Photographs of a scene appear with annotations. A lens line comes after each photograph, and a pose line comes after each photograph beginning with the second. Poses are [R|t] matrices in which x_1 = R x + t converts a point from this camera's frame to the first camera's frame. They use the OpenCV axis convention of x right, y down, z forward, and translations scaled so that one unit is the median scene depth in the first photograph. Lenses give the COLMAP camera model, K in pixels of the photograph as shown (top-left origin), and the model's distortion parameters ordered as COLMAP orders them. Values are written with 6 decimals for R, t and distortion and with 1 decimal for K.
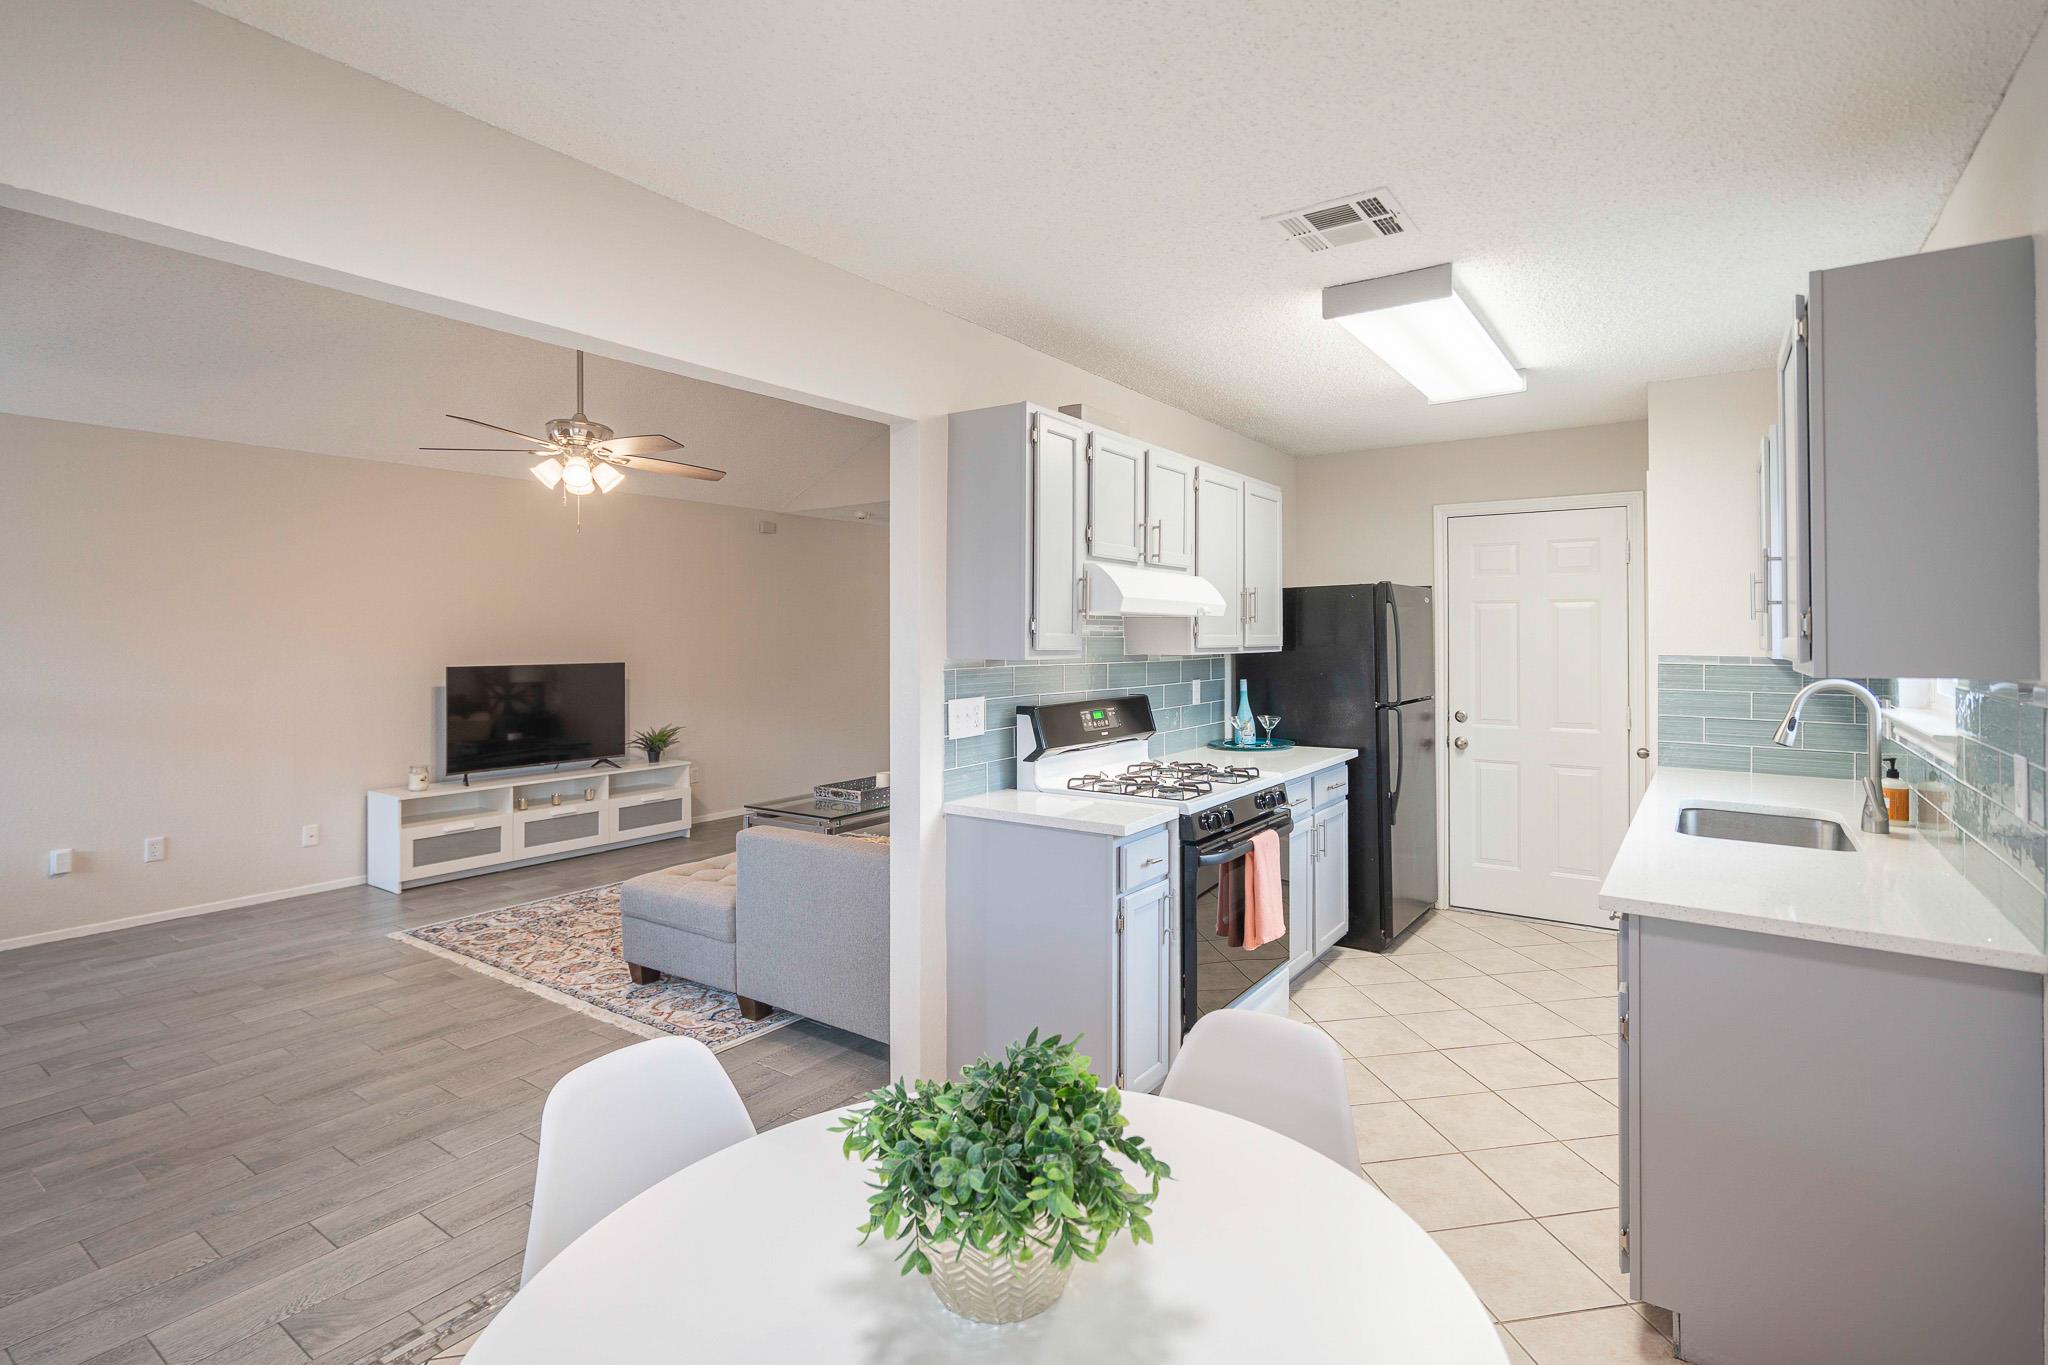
lens RADIAL K [[945.3, 0, 1067.4], [0, 945.3, 627.0], [0, 0, 1]] dist [0.002149, 0.001274]
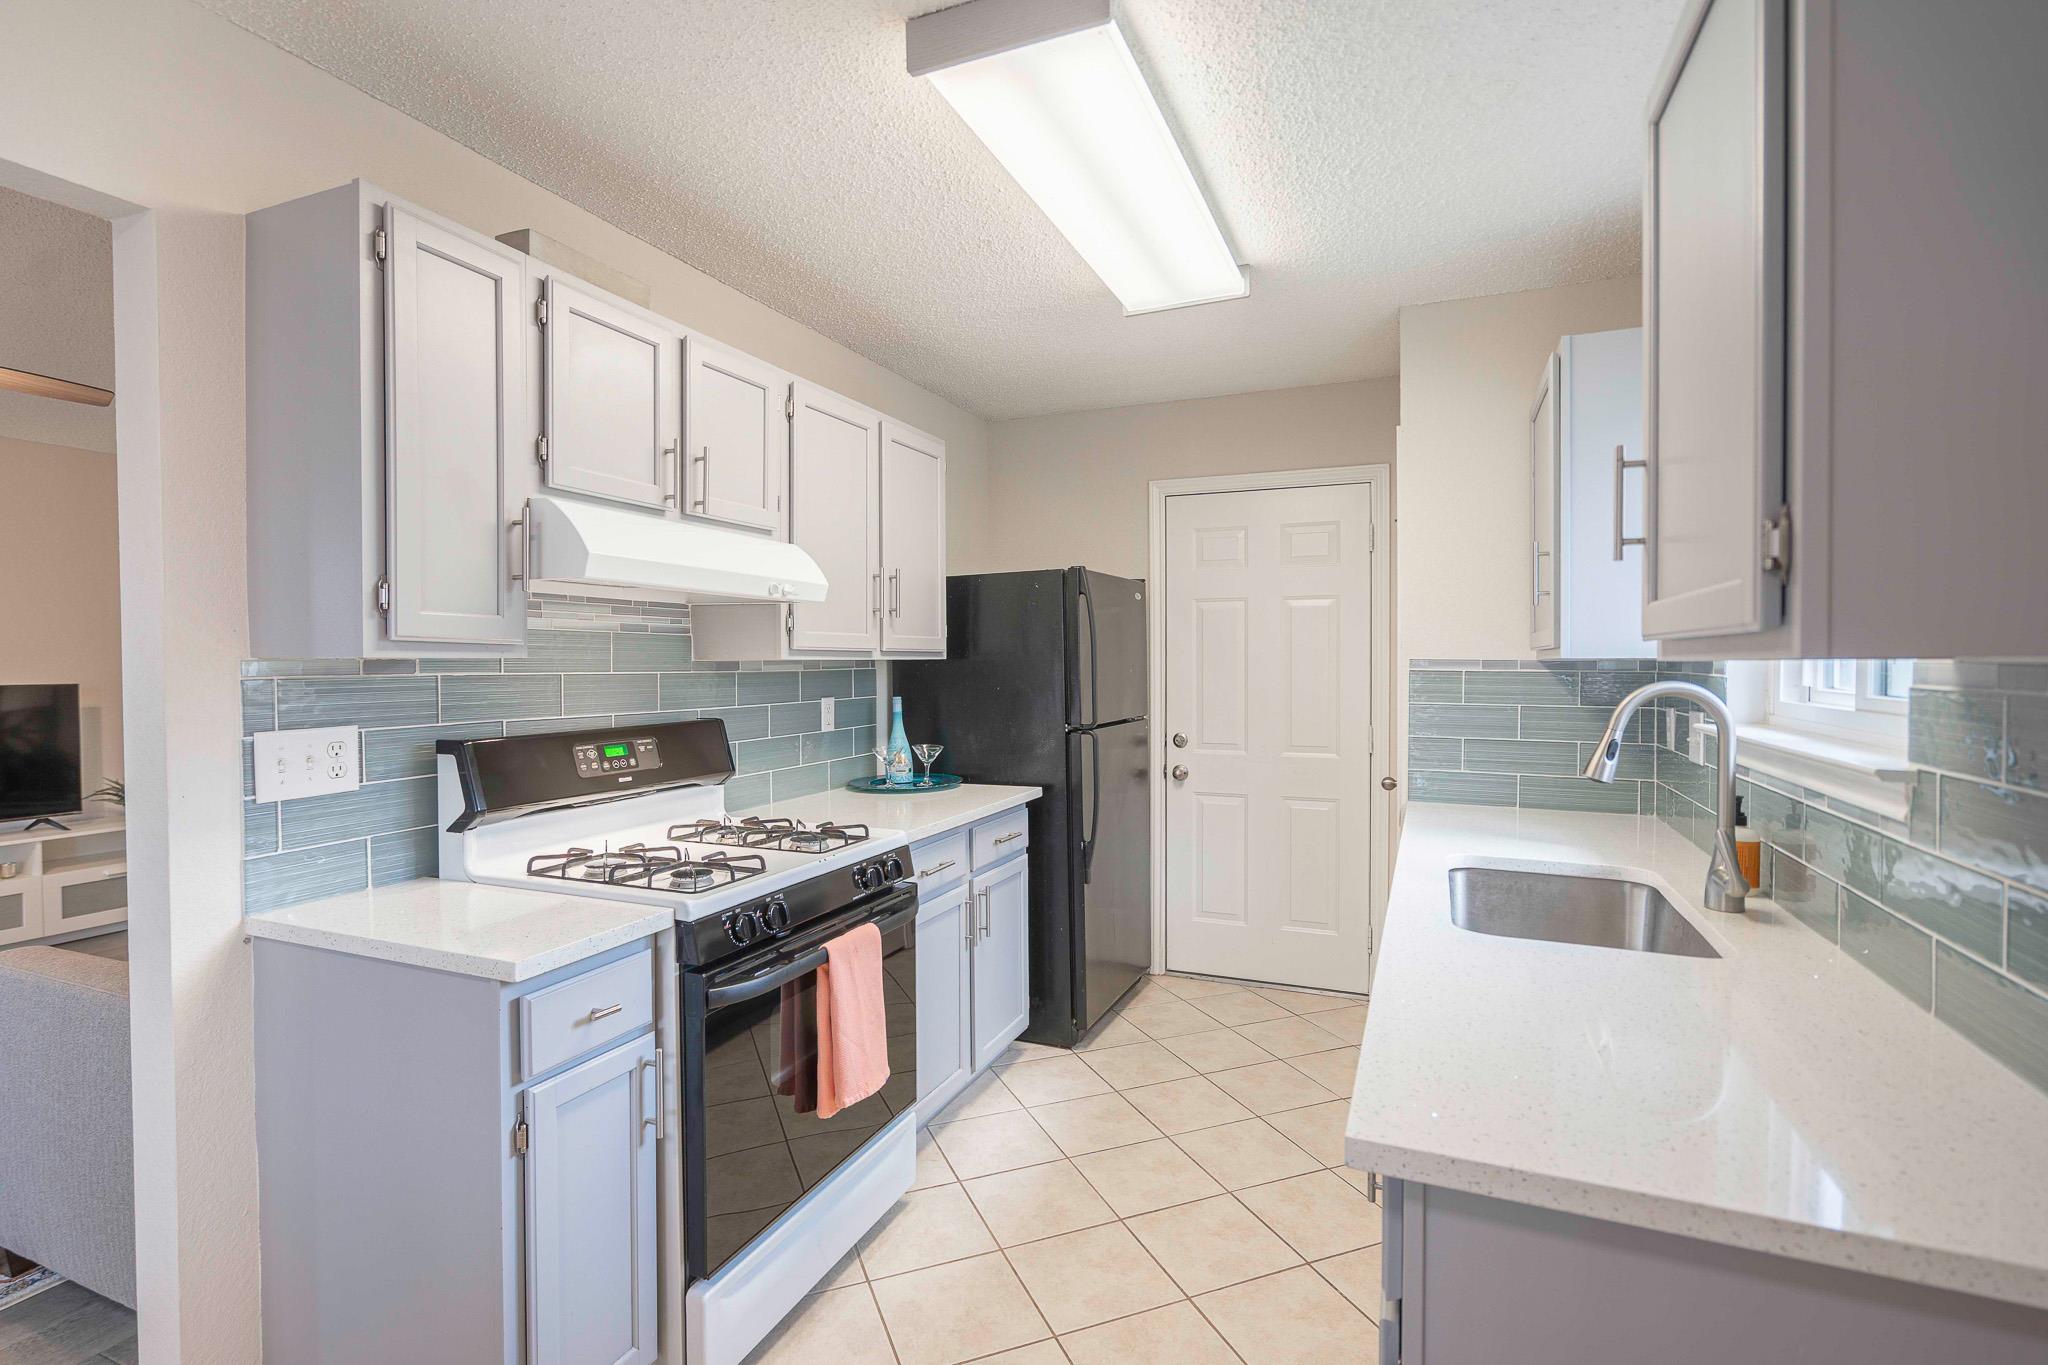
lens RADIAL K [[945.3, 0, 983.9], [0, 945.3, 676.7], [0, 0, 1]] dist [0.002149, 0.001274]
pose [[0.987882, -0.006208, 0.155081, 0.162461], [0.002100, 0.999643, 0.026637, 0.023045], [-0.155191, -0.025988, 0.987543, 0.292694]]
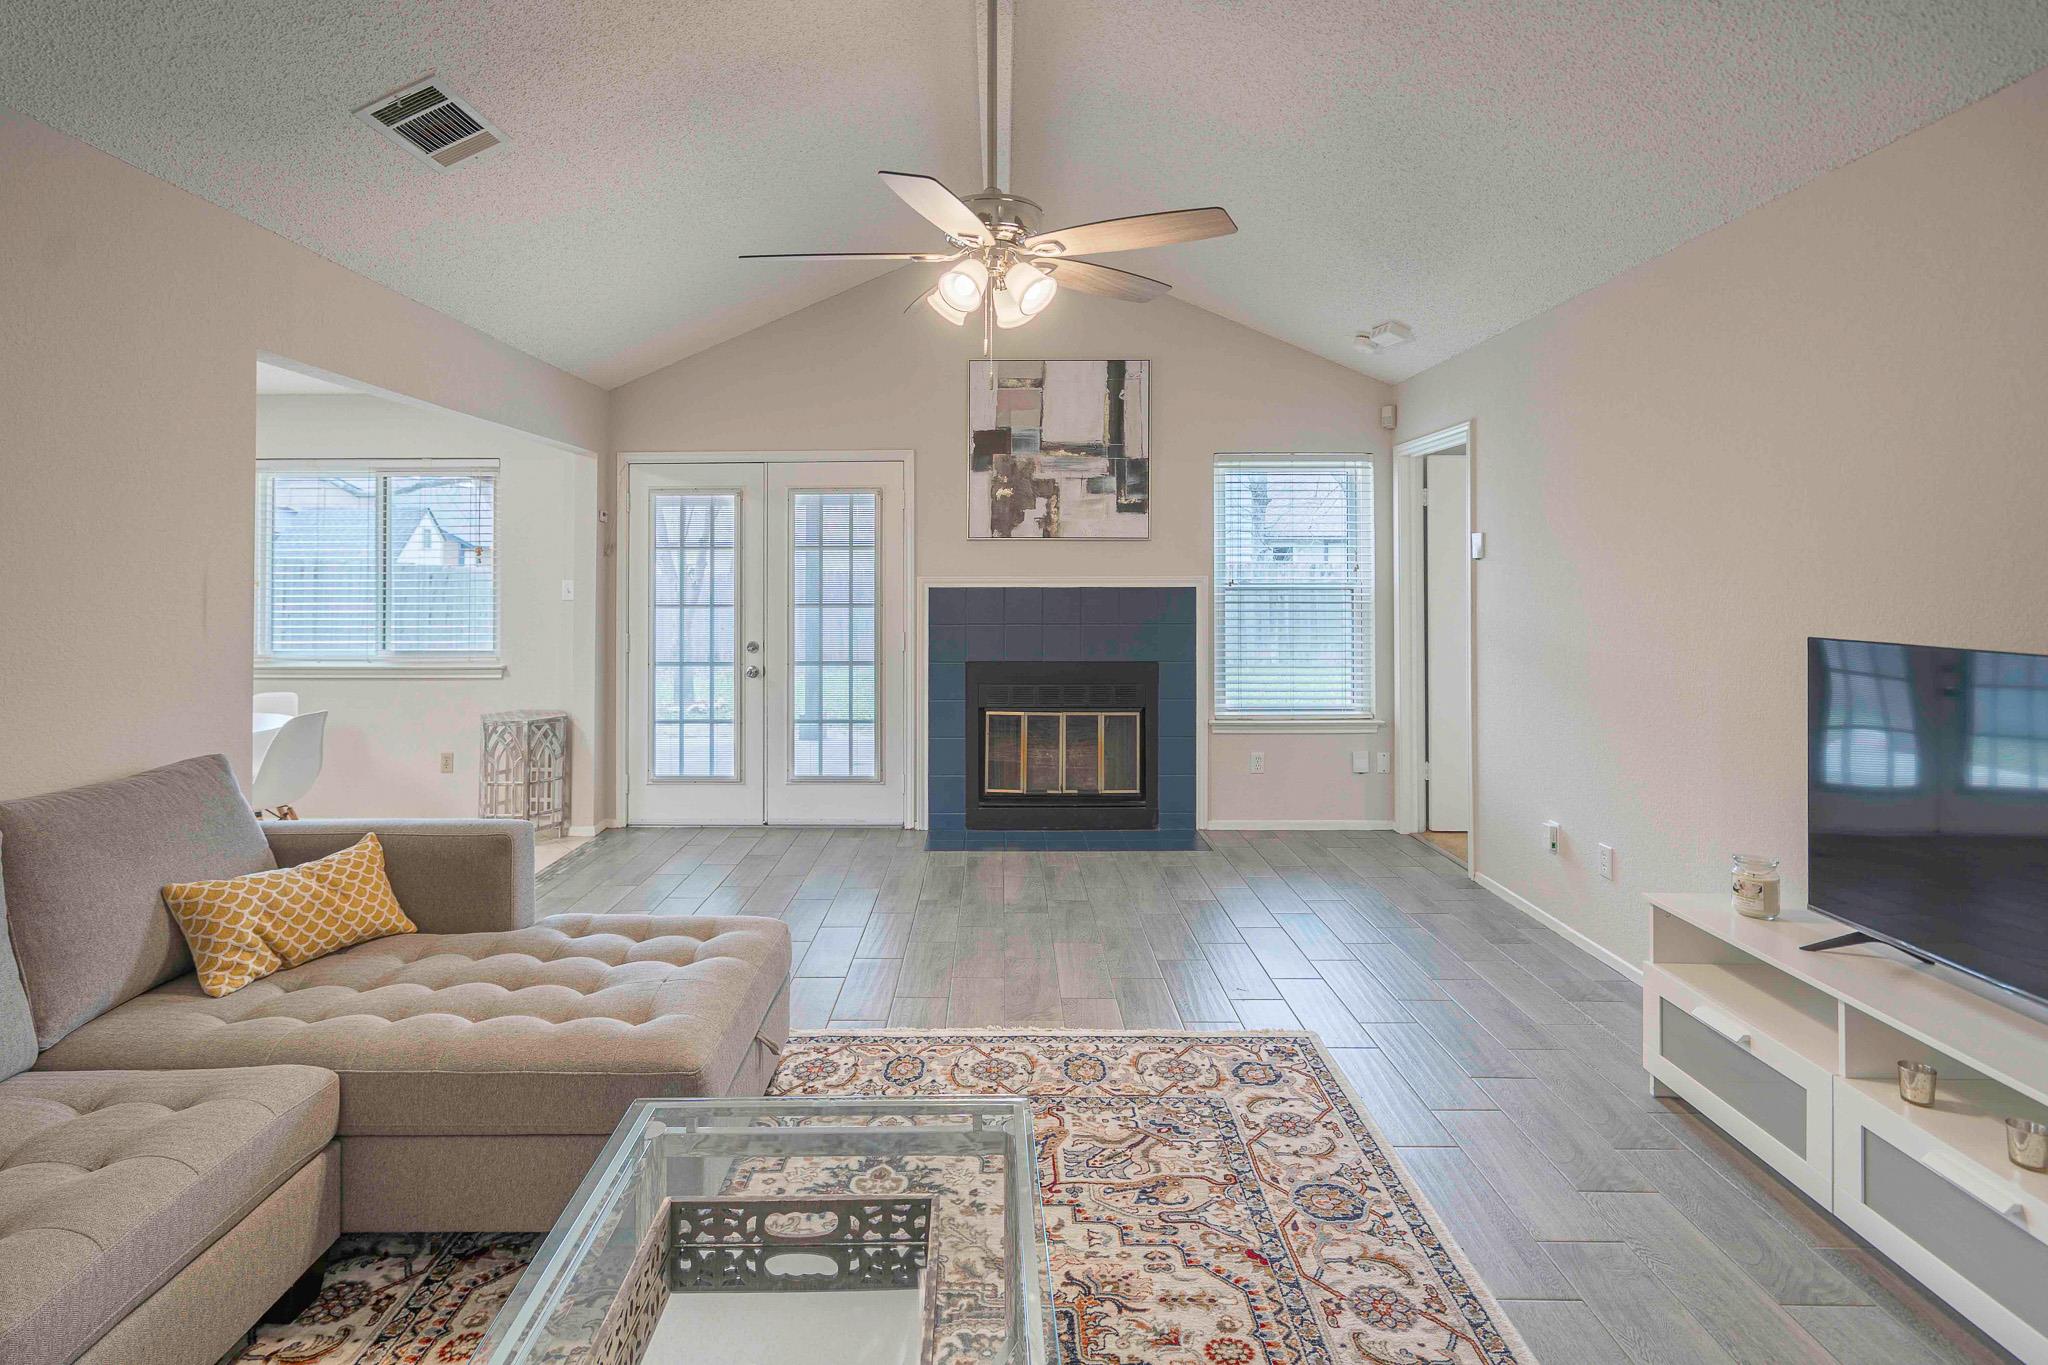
lens RADIAL K [[974.2, 0, 1001.7], [0, 974.2, 585.9], [0, 0, 1]] dist [-0.006296, 0.001408]
pose [[-0.840395, 0.004643, -0.541954, -0.226017], [0.006406, 0.999979, -0.001367, 0.027626], [0.541936, -0.004621, -0.840407, 1.724985]]
